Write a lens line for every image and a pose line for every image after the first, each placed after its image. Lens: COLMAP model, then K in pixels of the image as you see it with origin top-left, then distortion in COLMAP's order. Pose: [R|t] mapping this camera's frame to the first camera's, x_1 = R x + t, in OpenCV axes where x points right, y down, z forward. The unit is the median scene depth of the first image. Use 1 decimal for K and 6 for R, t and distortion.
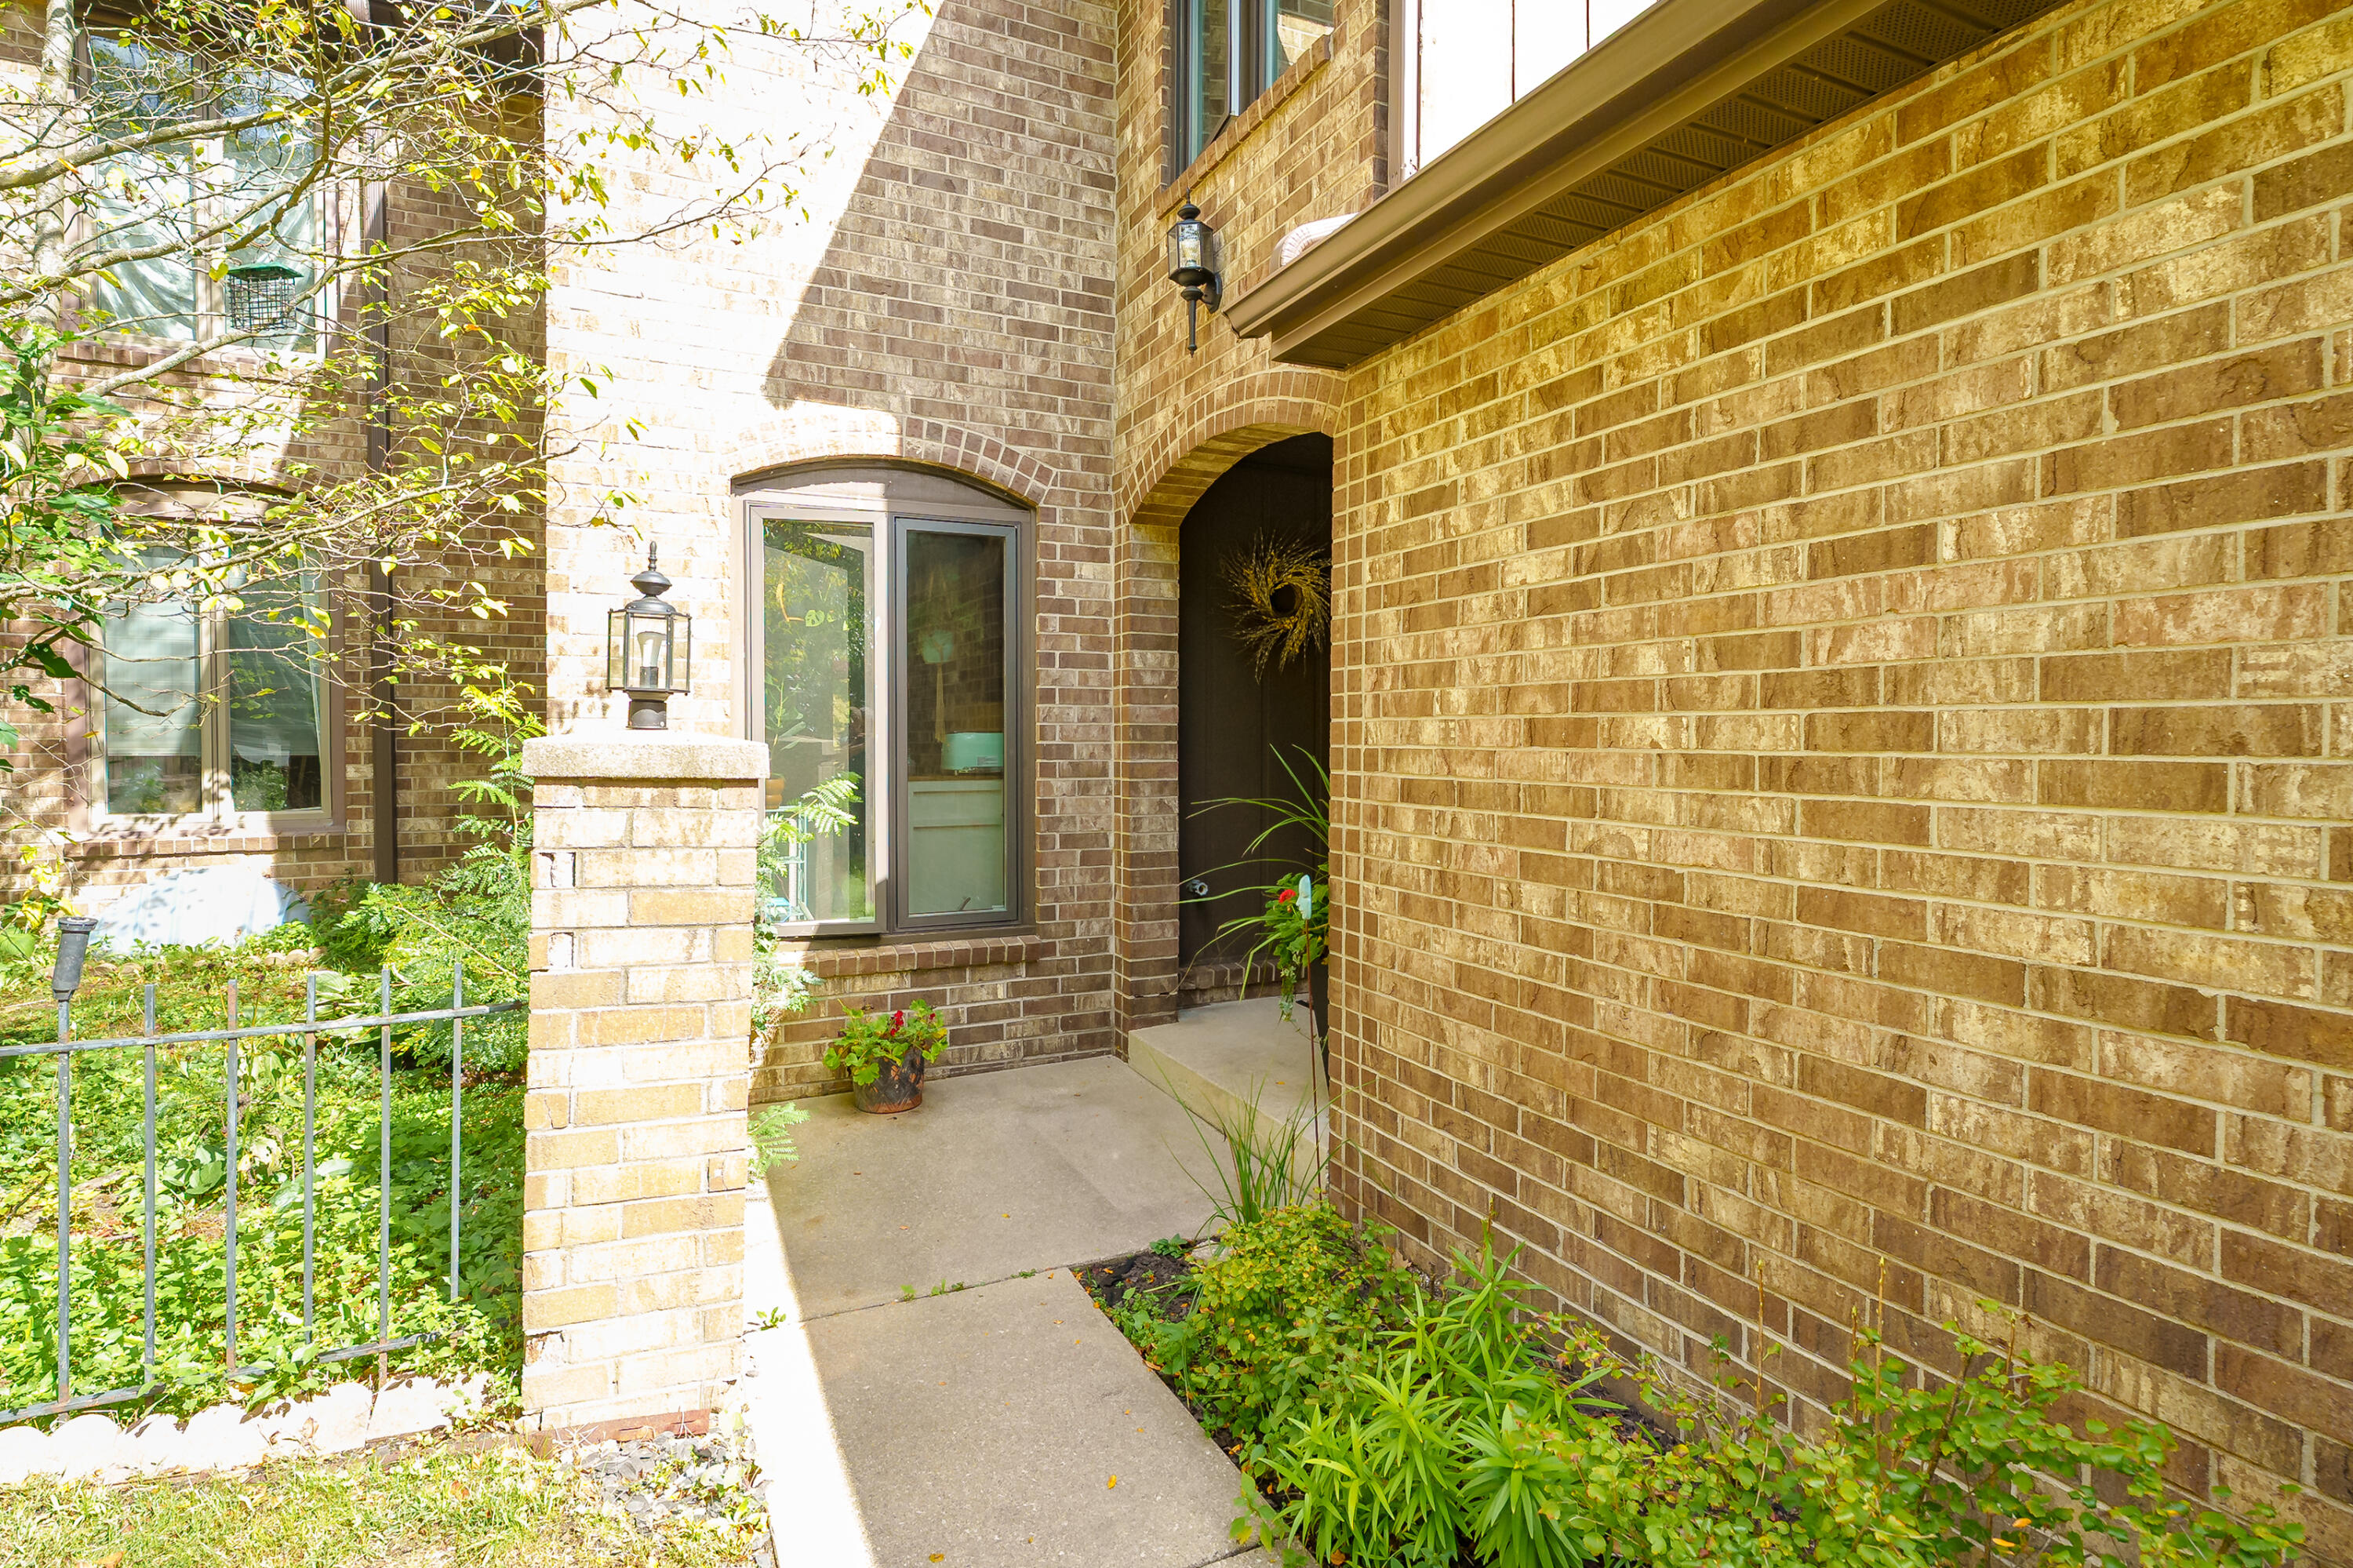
lens RADIAL K [[1179.4, 0, 1176.5], [0, 1179.4, 784.0], [0, 0, 1]] dist [-0.015242, -0.000102]
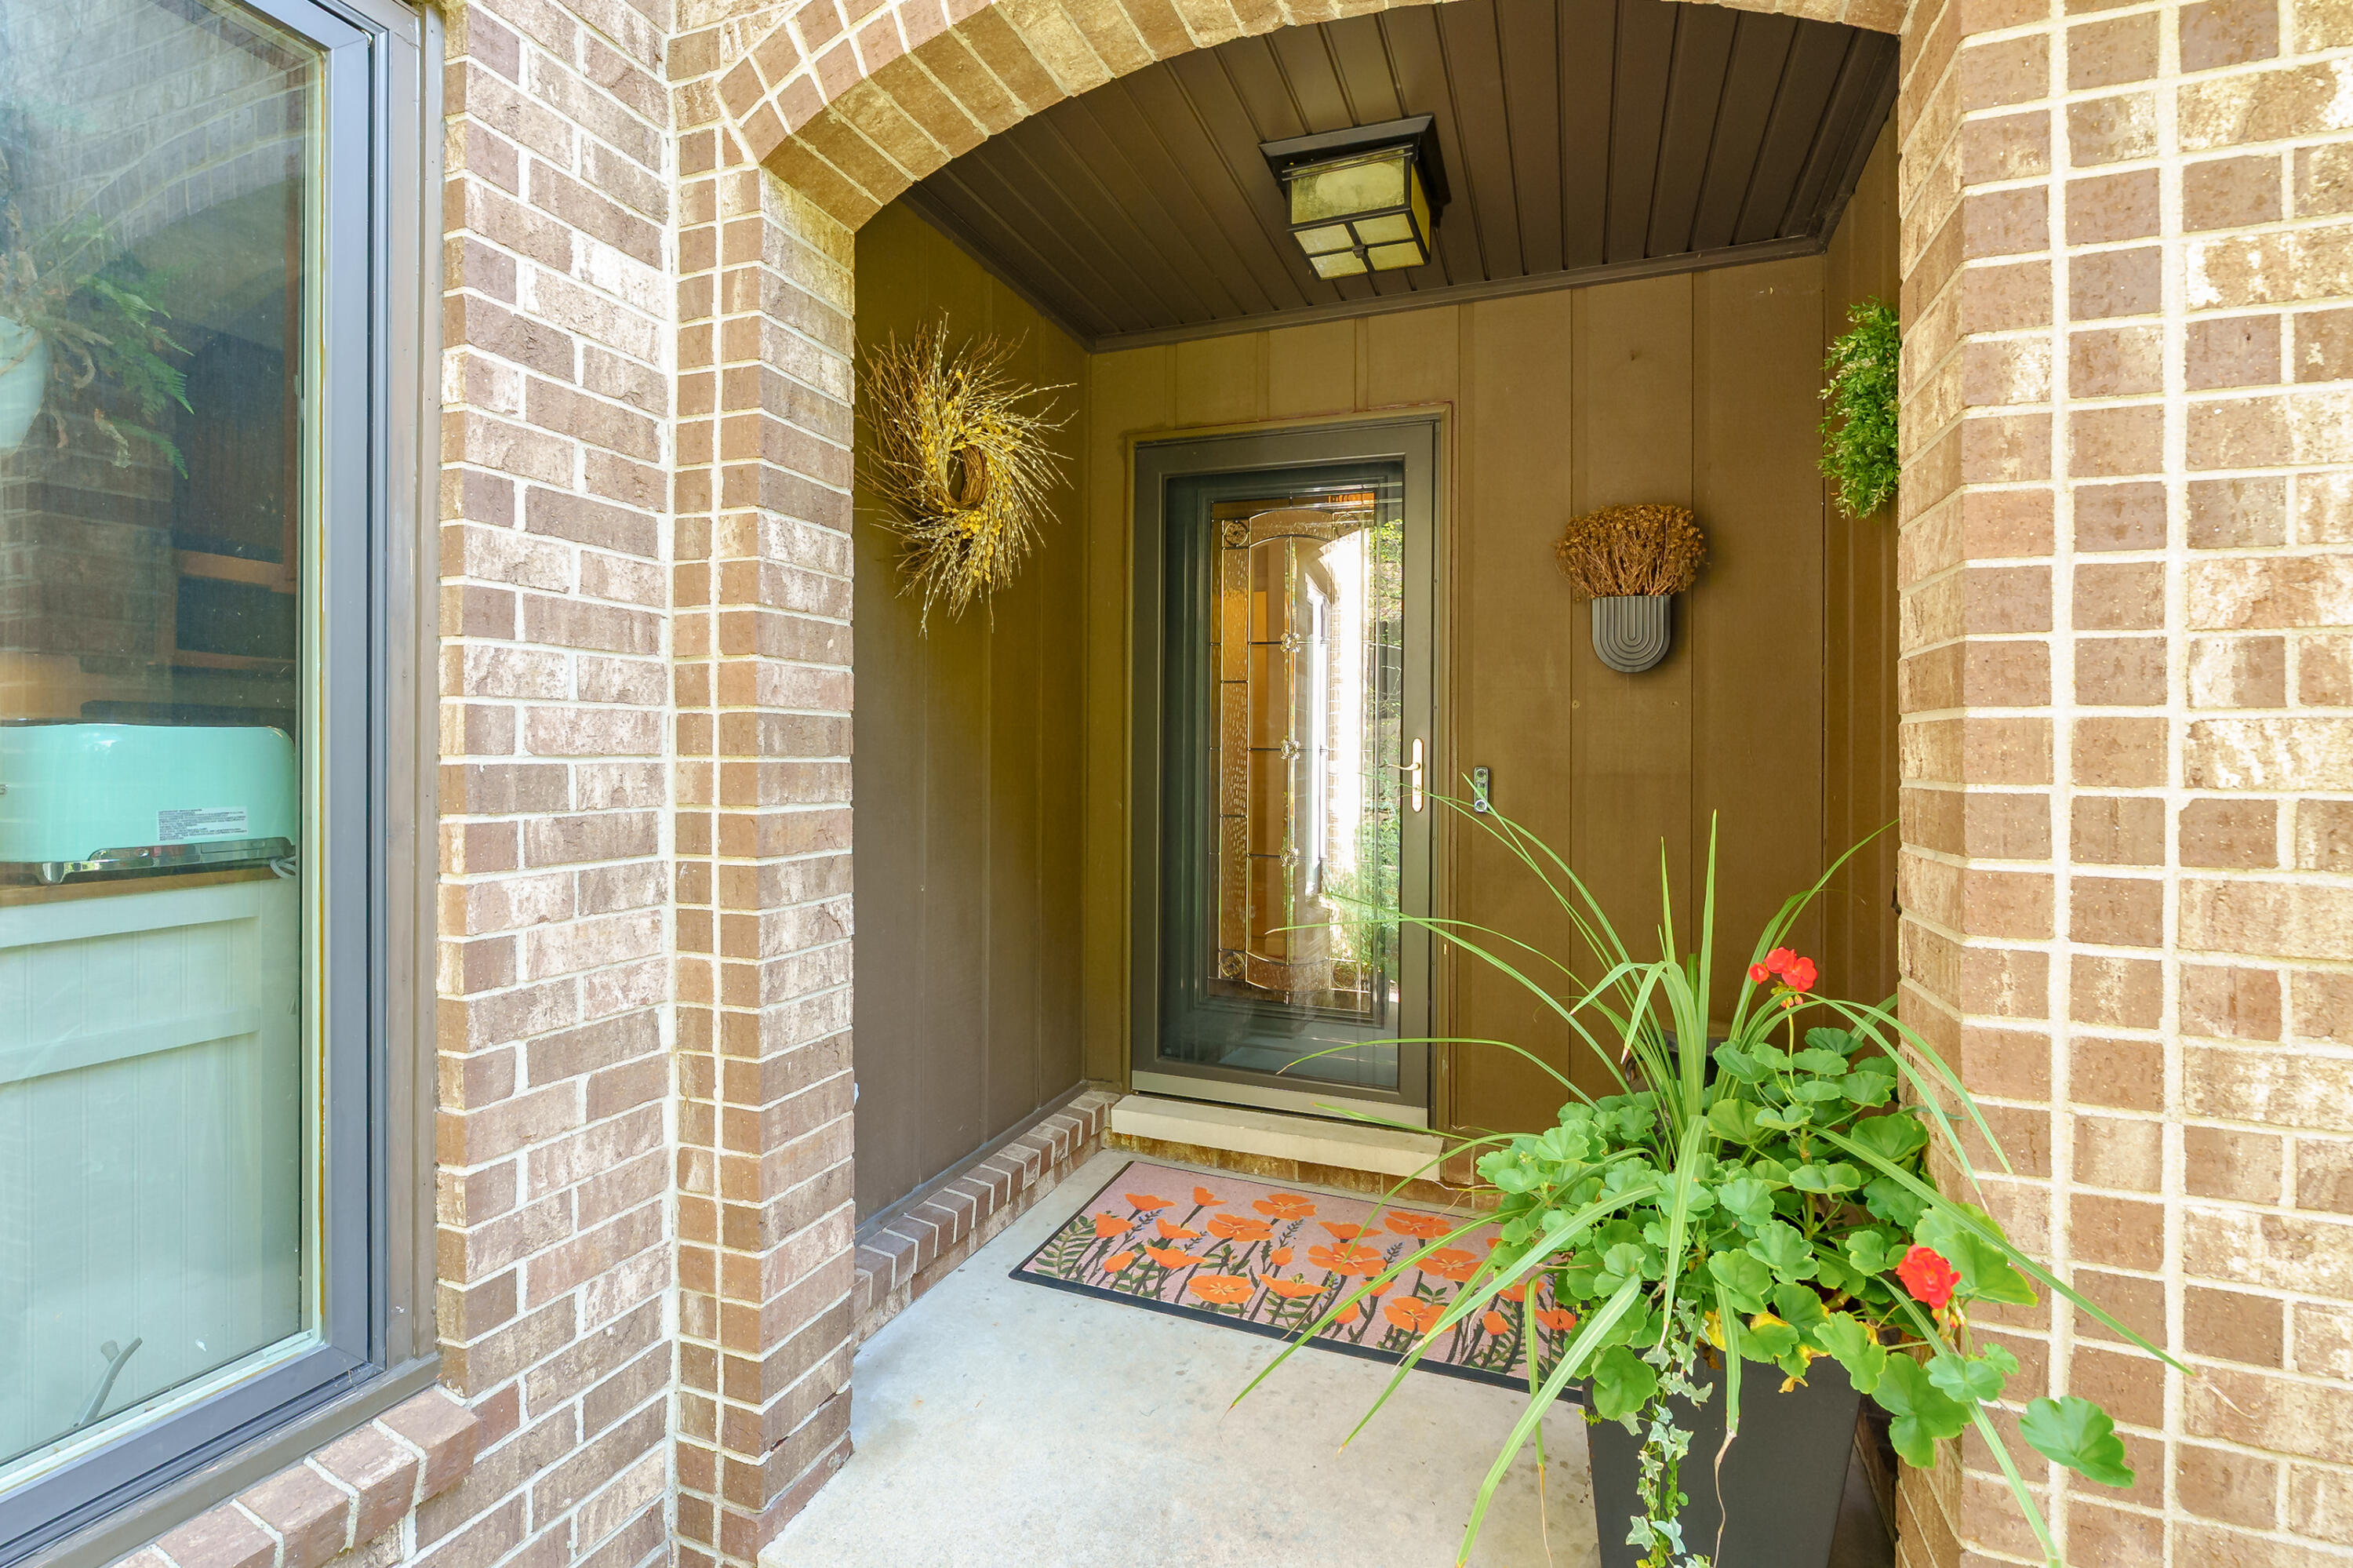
lens RADIAL K [[1062.2, 0, 1171.0], [0, 1062.2, 759.5], [0, 0, 1]] dist [-0.007560, 0.000176]
pose [[0.719846, 0.000596, 0.694133, -0.173782], [0.015776, 0.999727, -0.017218, -0.027547], [-0.693954, 0.023344, 0.719641, 0.666344]]
